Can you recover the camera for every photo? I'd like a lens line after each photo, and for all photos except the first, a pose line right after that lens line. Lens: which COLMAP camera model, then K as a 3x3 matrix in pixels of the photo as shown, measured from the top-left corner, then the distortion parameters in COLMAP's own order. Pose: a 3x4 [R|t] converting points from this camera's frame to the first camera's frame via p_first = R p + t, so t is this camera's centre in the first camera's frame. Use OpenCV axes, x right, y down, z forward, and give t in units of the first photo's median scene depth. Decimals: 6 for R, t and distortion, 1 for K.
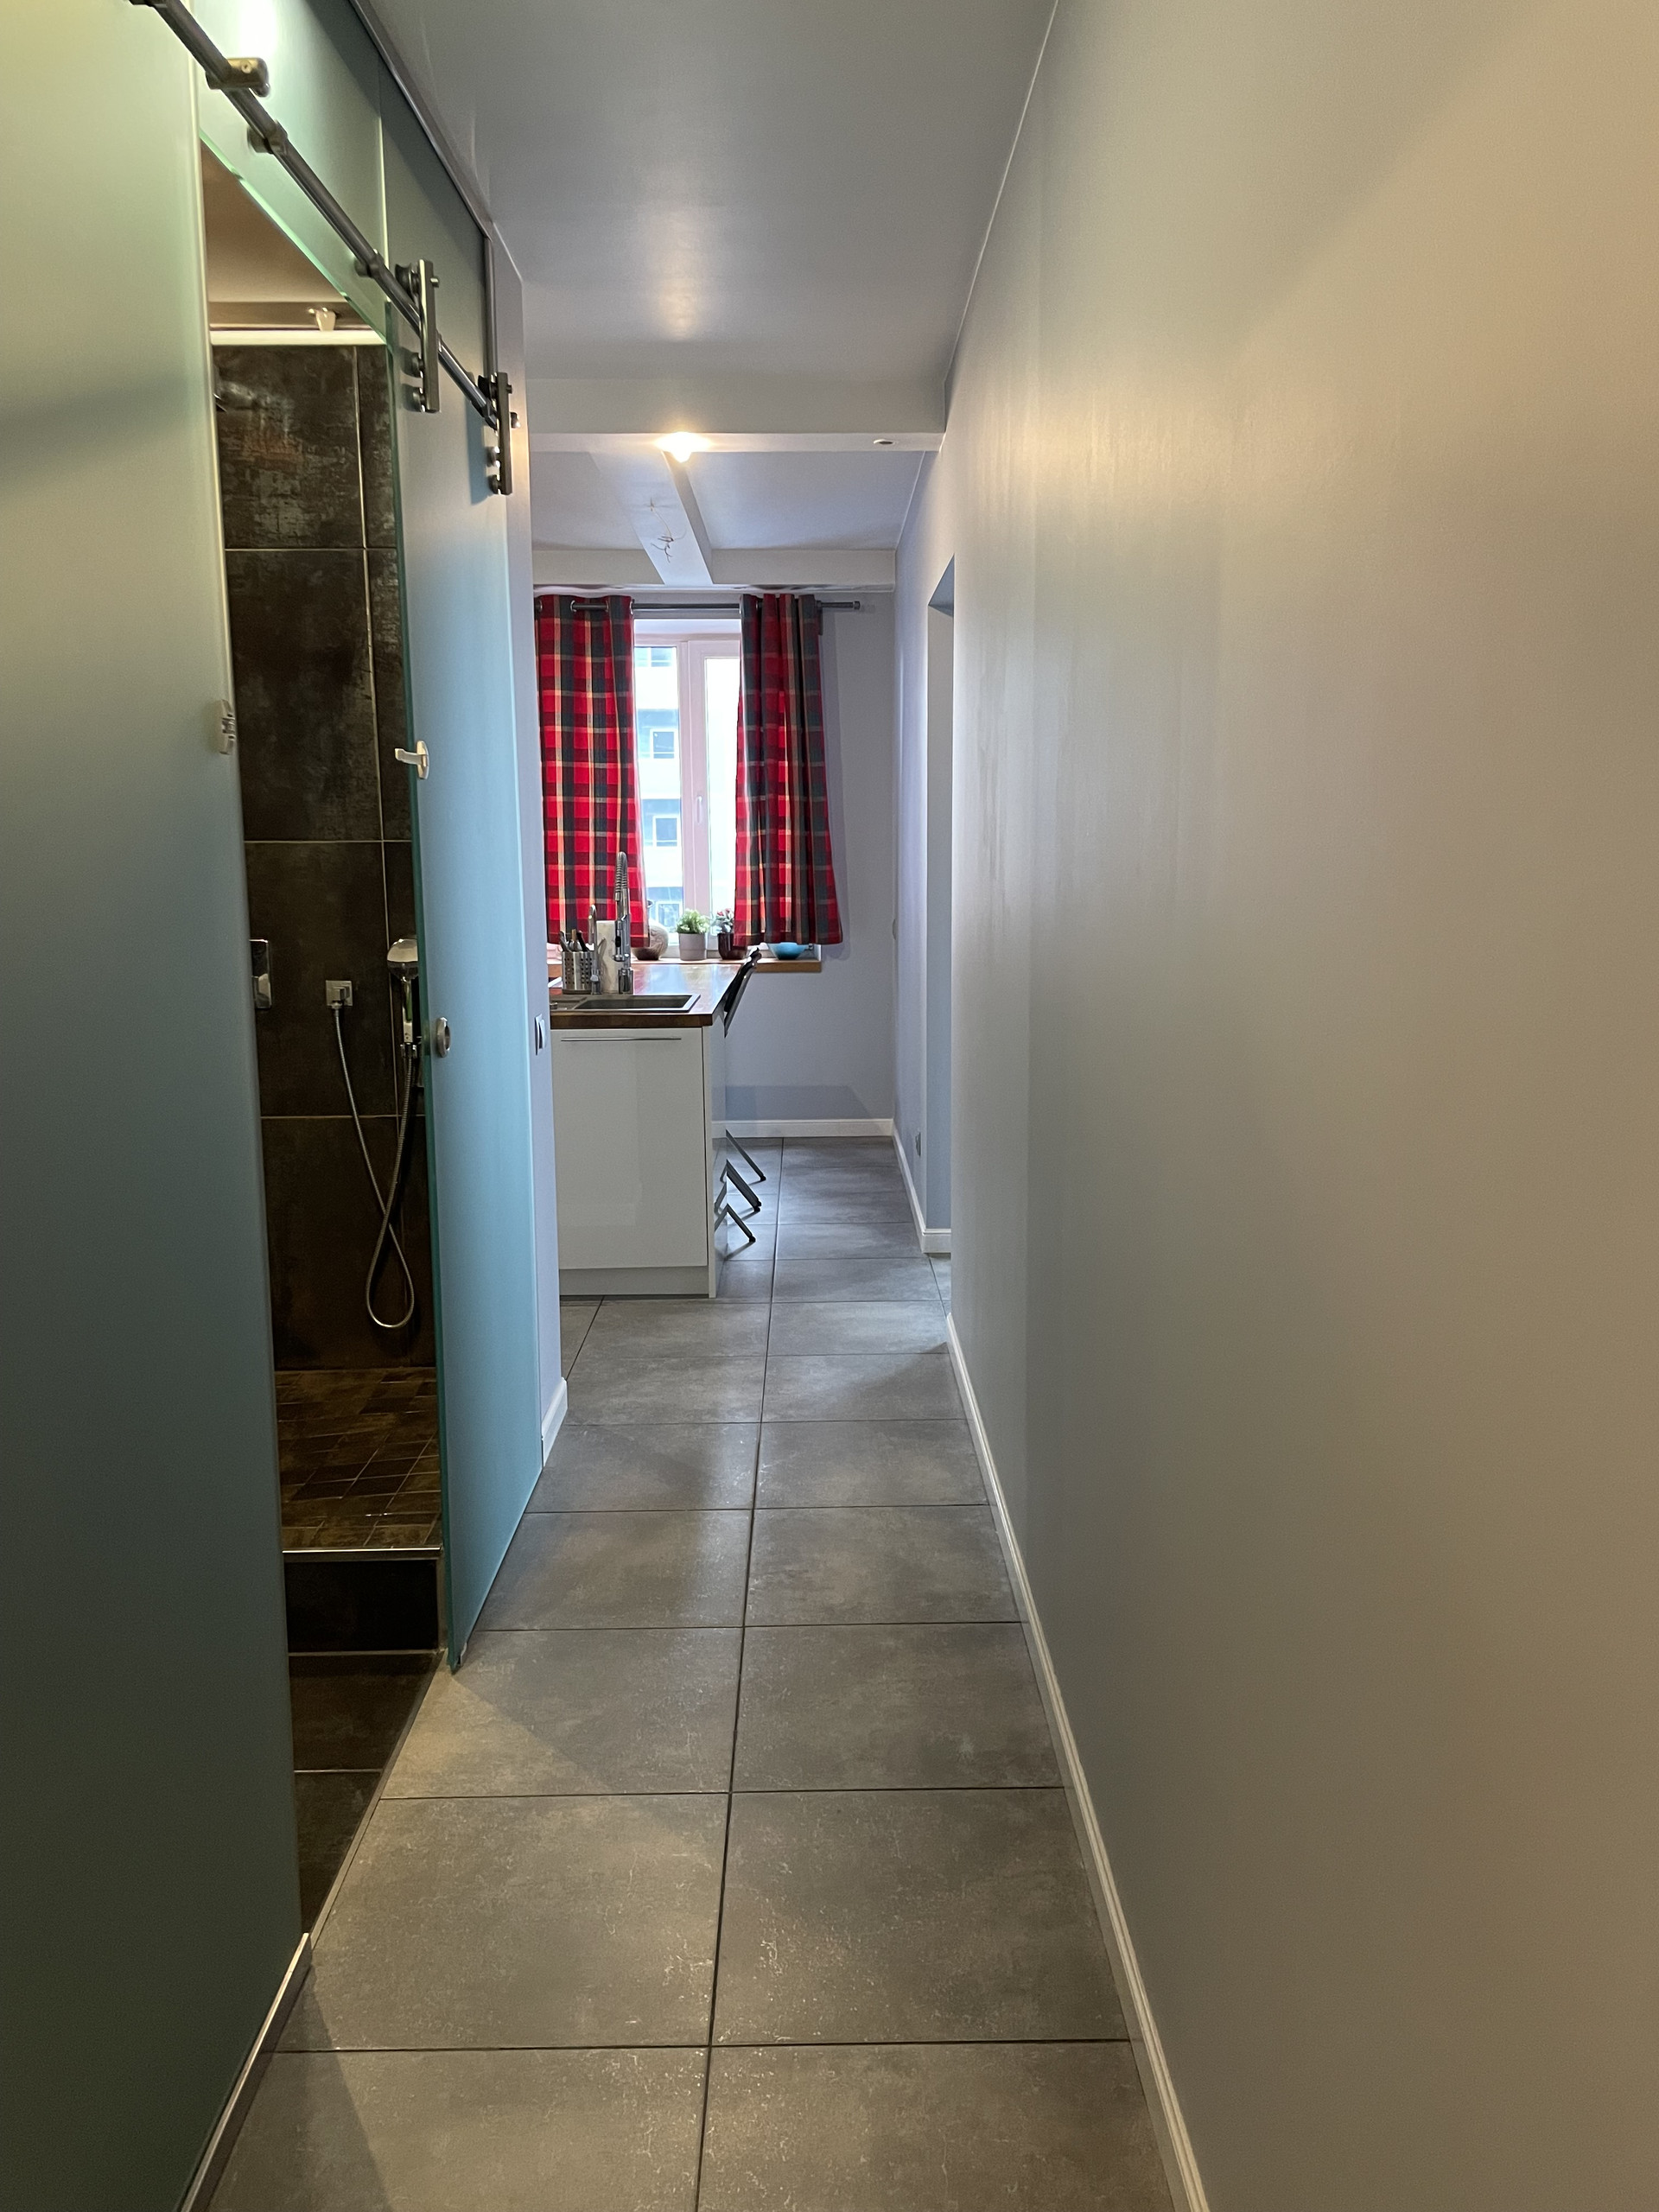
lens RADIAL K [[1682.1, 0, 829.5], [0, 1682.1, 1106.0], [0, 0, 1]] dist [0.081572, -0.004343]
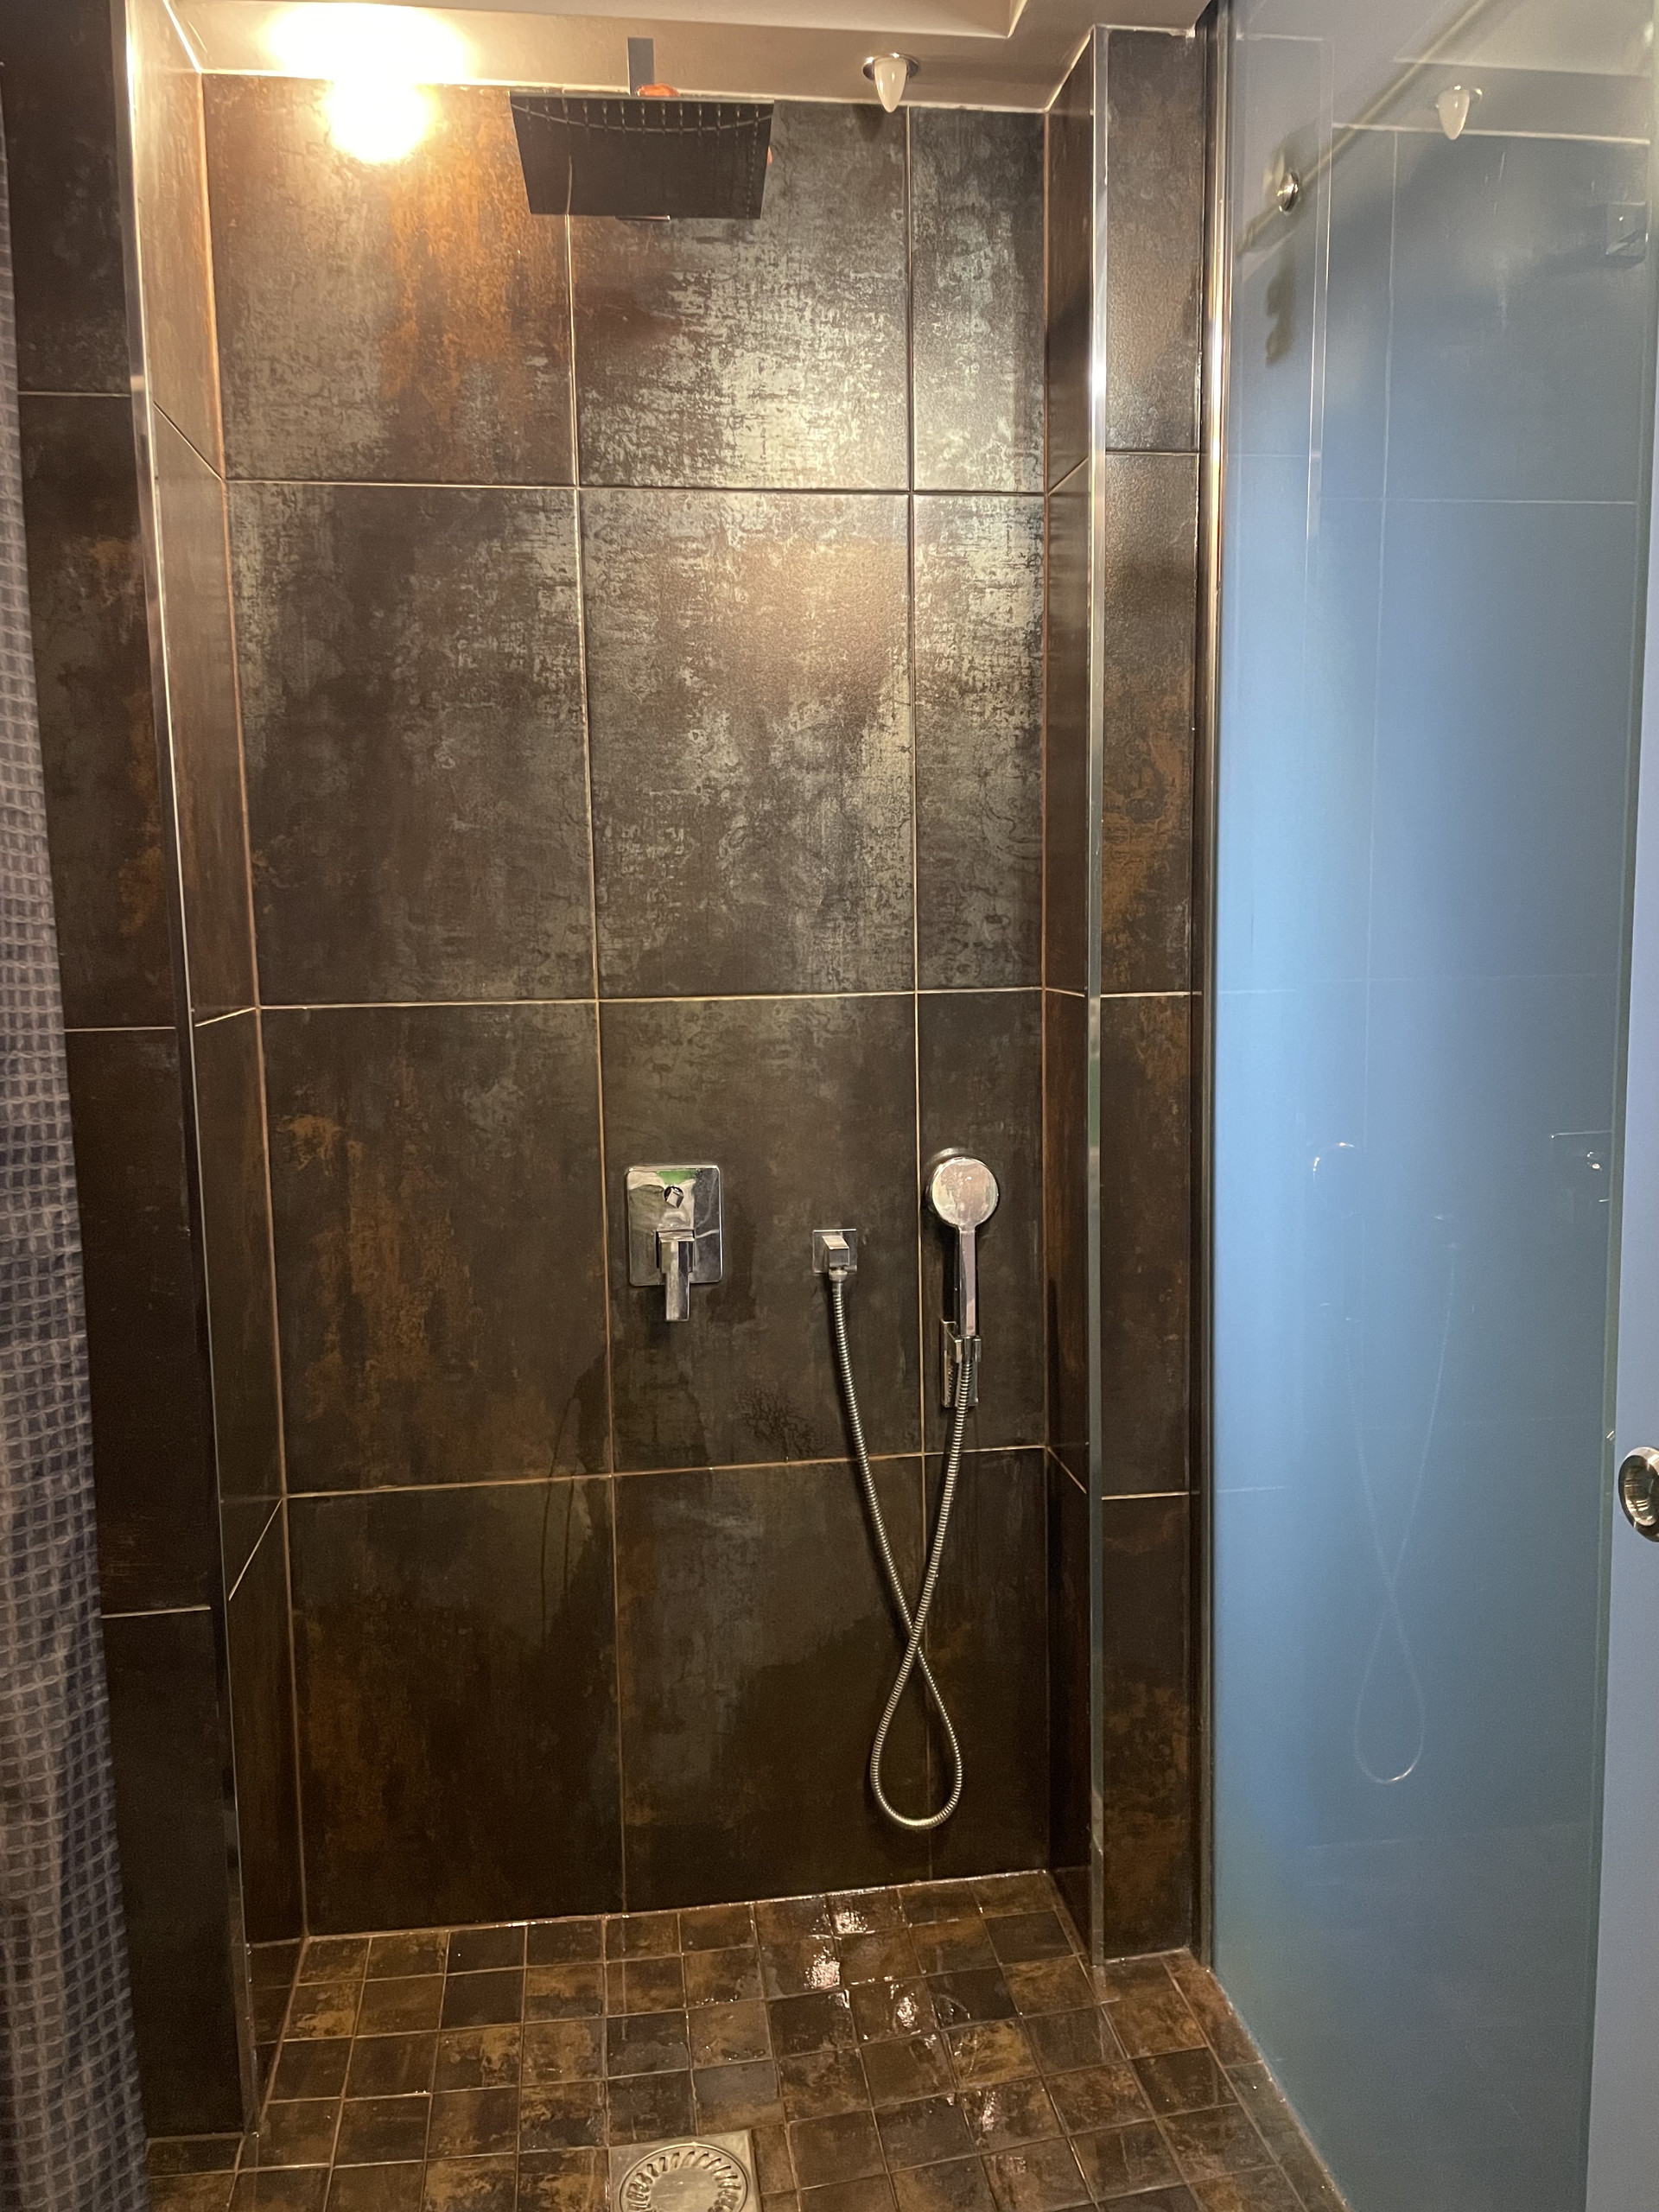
lens RADIAL K [[1682.1, 0, 829.5], [0, 1682.1, 1106.0], [0, 0, 1]] dist [0.081572, -0.004343]
pose [[0.991678, -0.019800, 0.127213, -0.371679], [0.022060, 0.999622, -0.016381, -0.109384], [-0.126840, 0.019051, 0.991740, 0.433637]]
